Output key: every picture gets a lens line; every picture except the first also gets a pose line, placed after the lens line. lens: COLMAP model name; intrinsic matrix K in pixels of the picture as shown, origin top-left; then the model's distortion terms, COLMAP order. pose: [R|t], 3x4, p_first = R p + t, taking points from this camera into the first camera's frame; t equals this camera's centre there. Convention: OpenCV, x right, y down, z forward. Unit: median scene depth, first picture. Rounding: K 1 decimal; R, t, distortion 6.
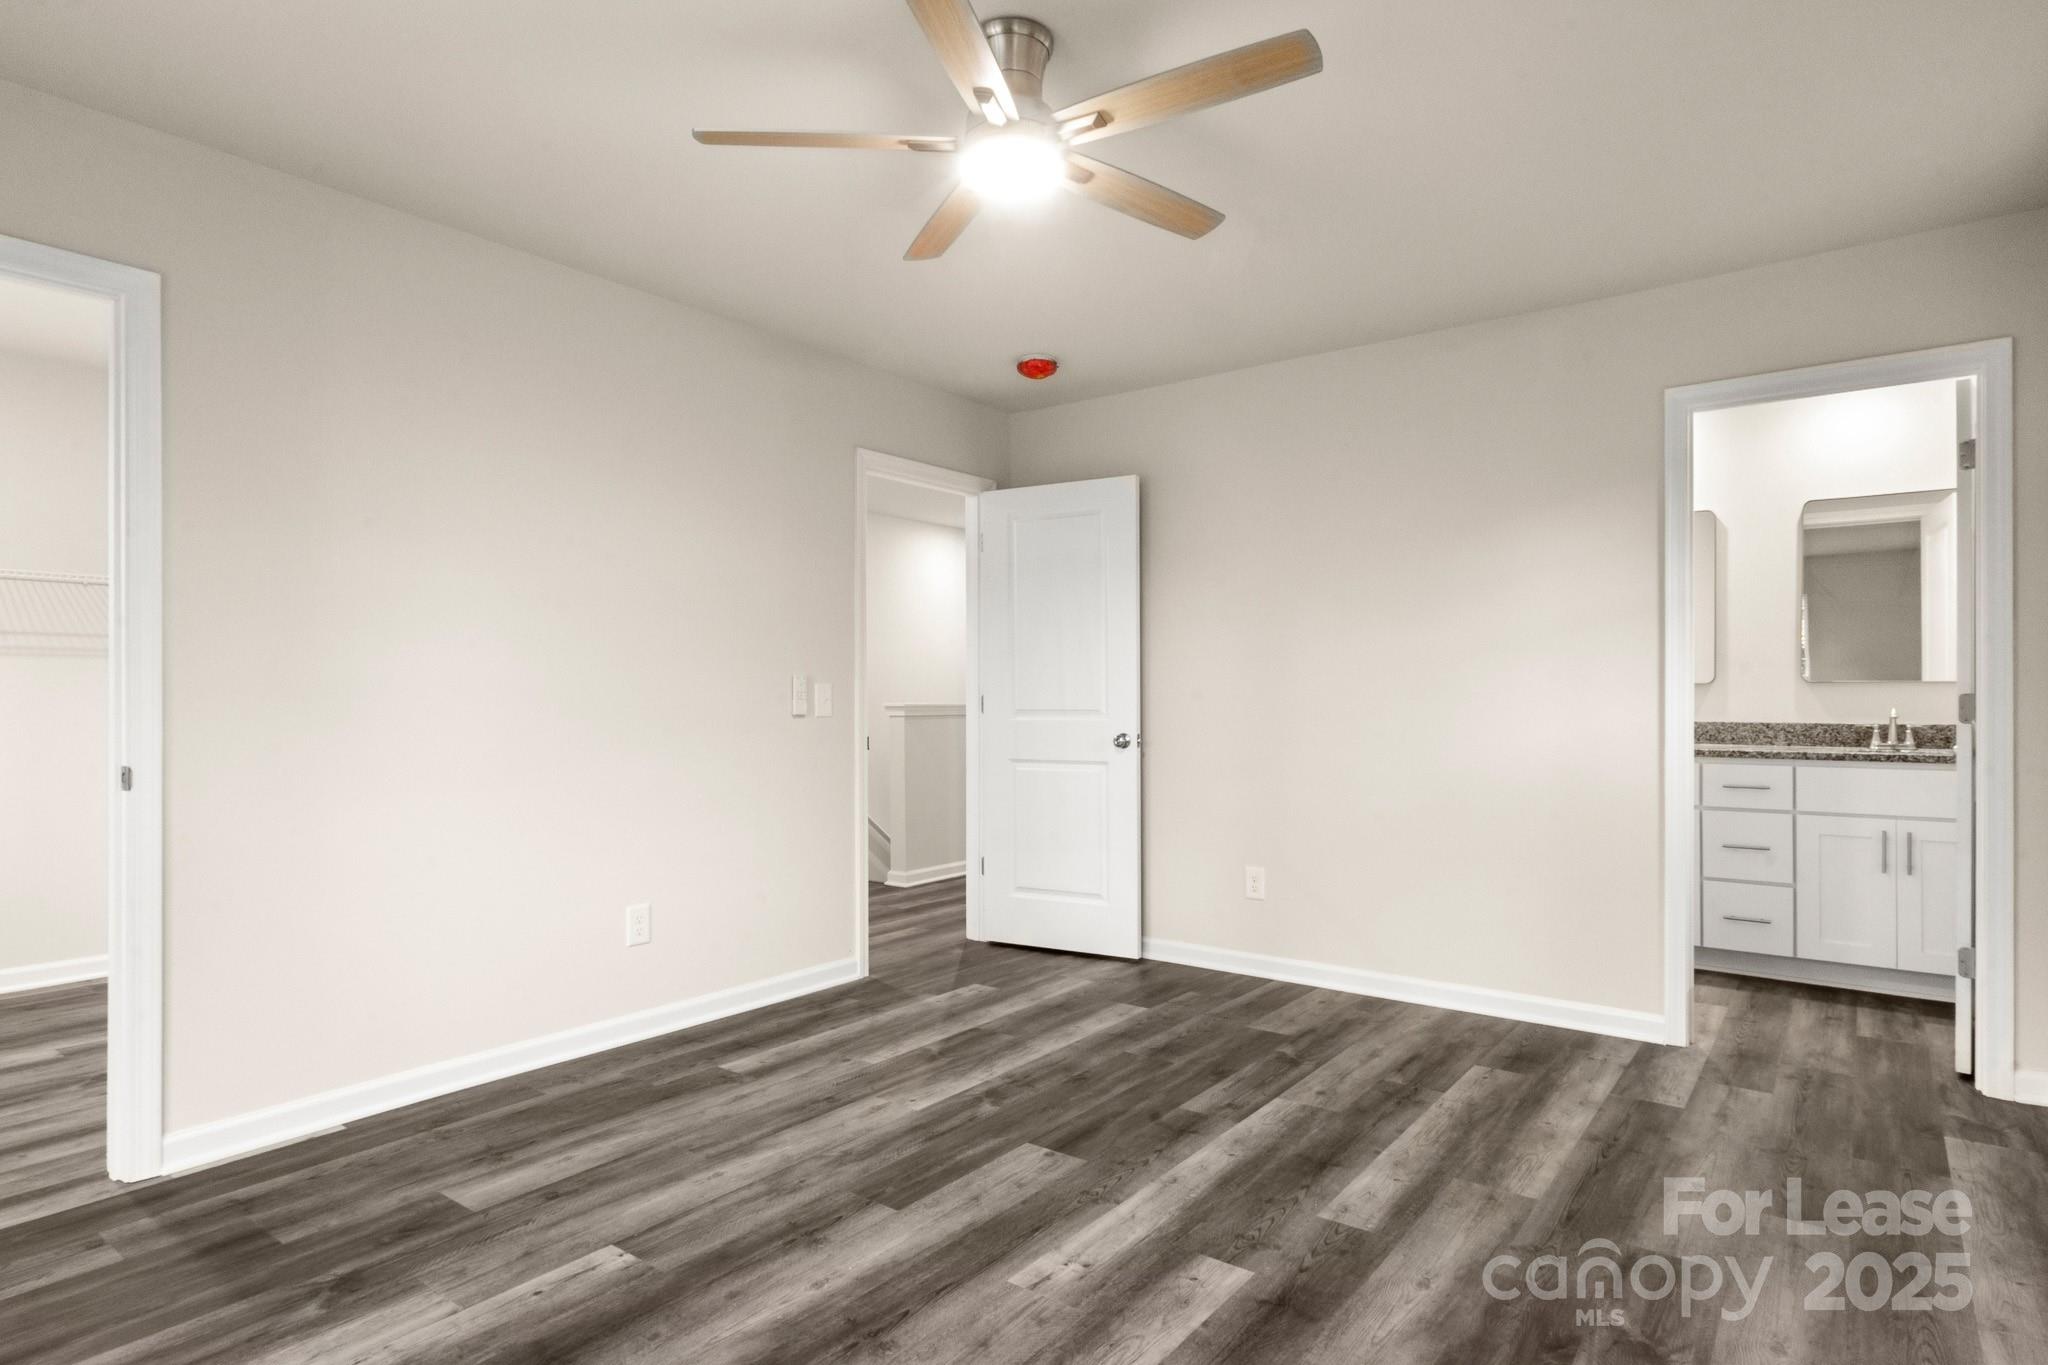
lens RADIAL K [[1117.6, 0, 1018.4], [0, 1117.6, 691.7], [0, 0, 1]] dist [0.000880, -0.000920]
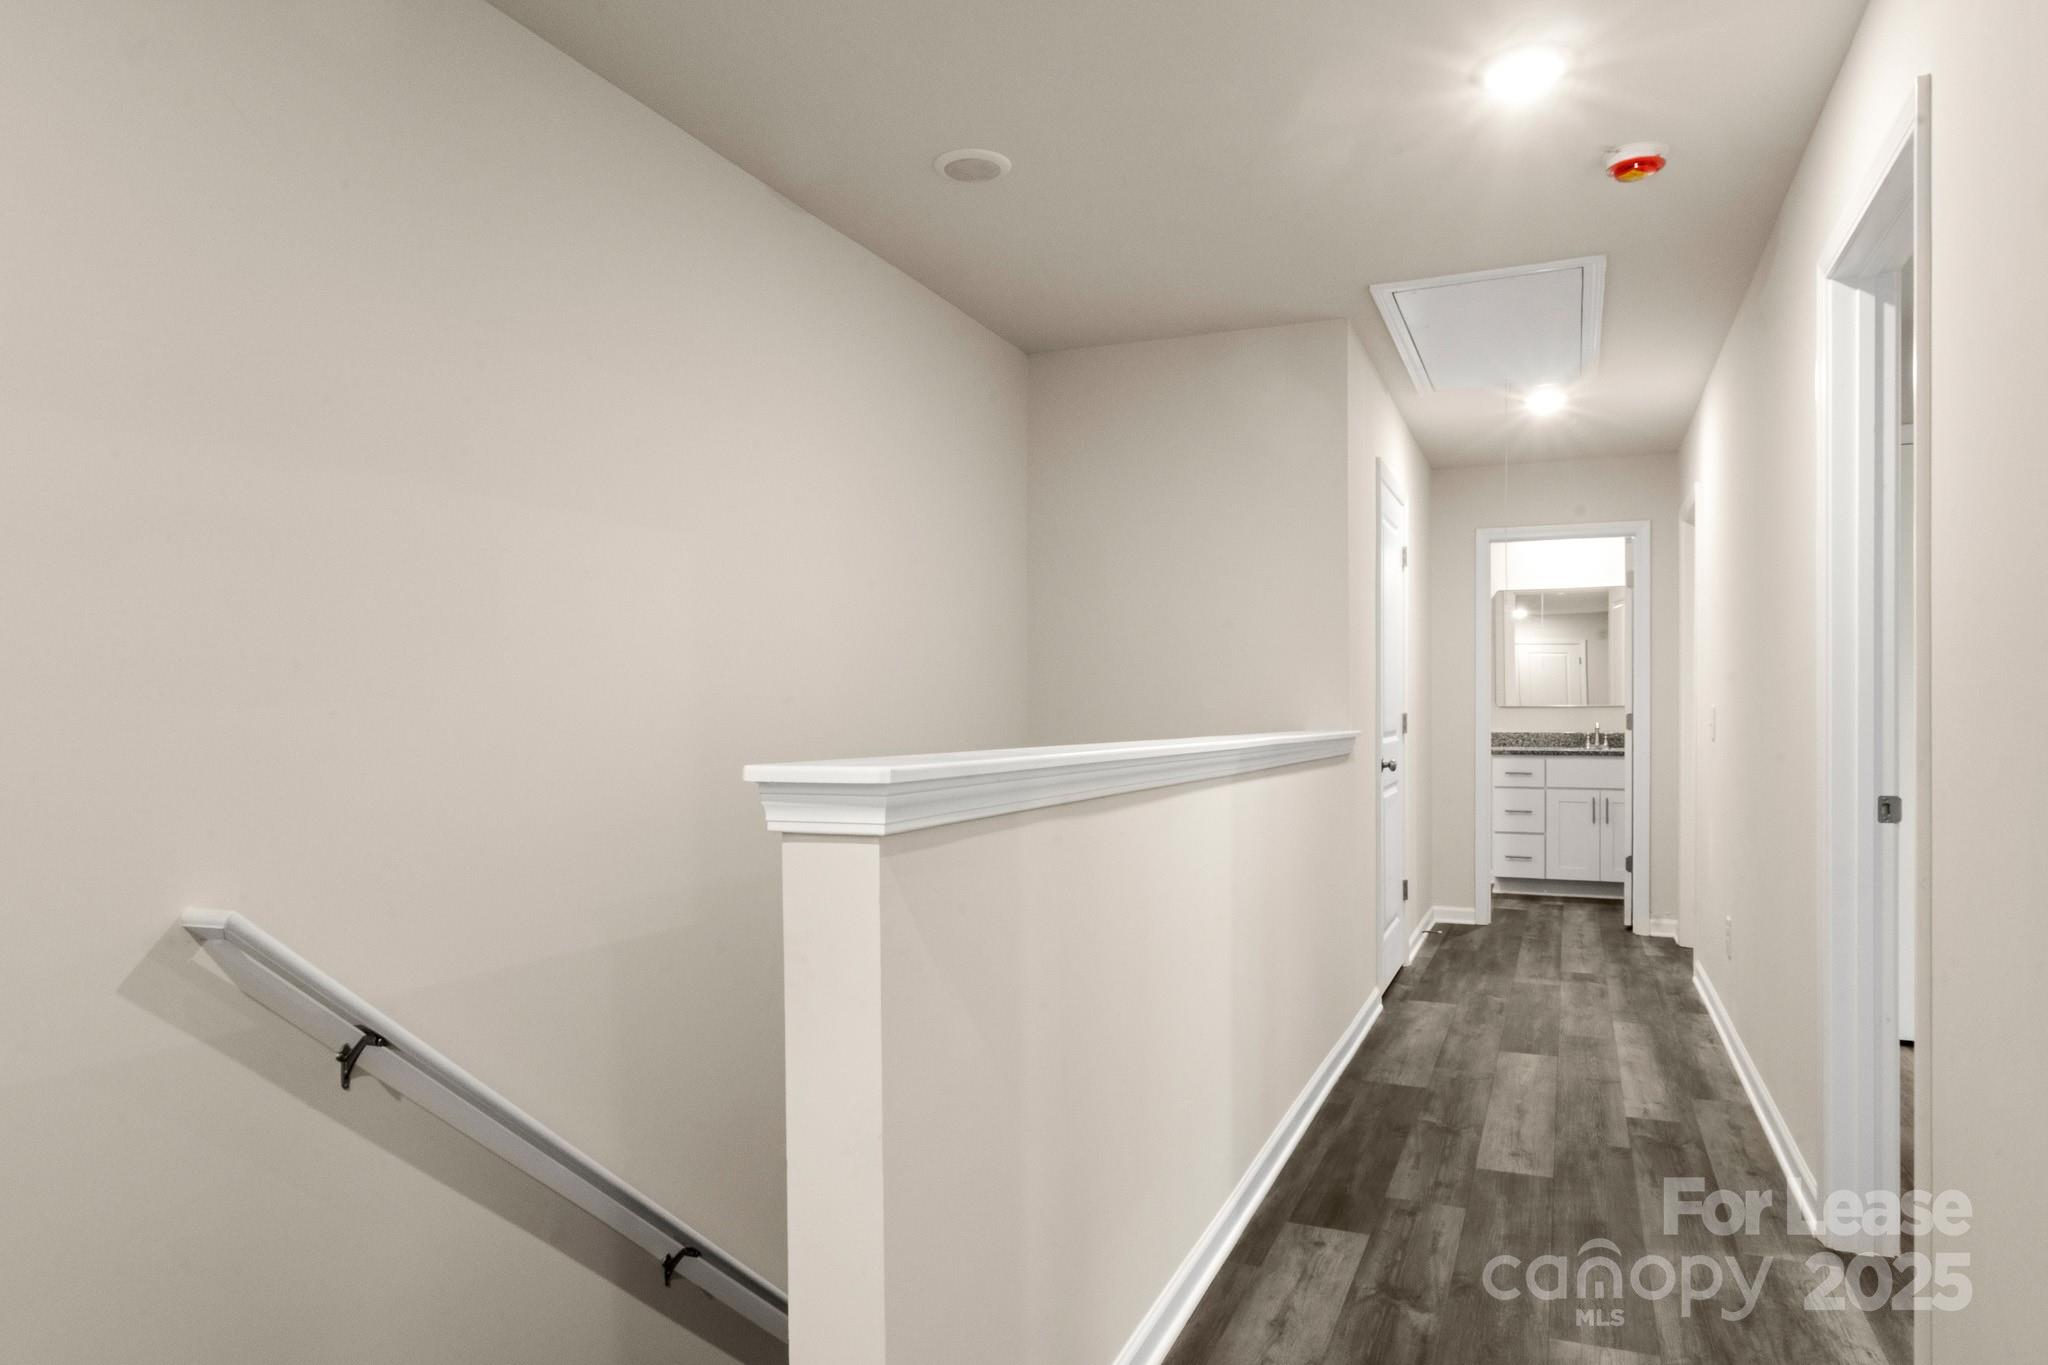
lens RADIAL K [[1313.9, 0, 1027.8], [0, 1313.9, 690.1], [0, 0, 1]] dist [-0.002225, 0.000134]
pose [[0.974430, -0.003374, 0.224664, -0.484741], [0.003549, 0.999994, -0.000374, -0.037353], [-0.224661, 0.001162, 0.974436, -0.717030]]
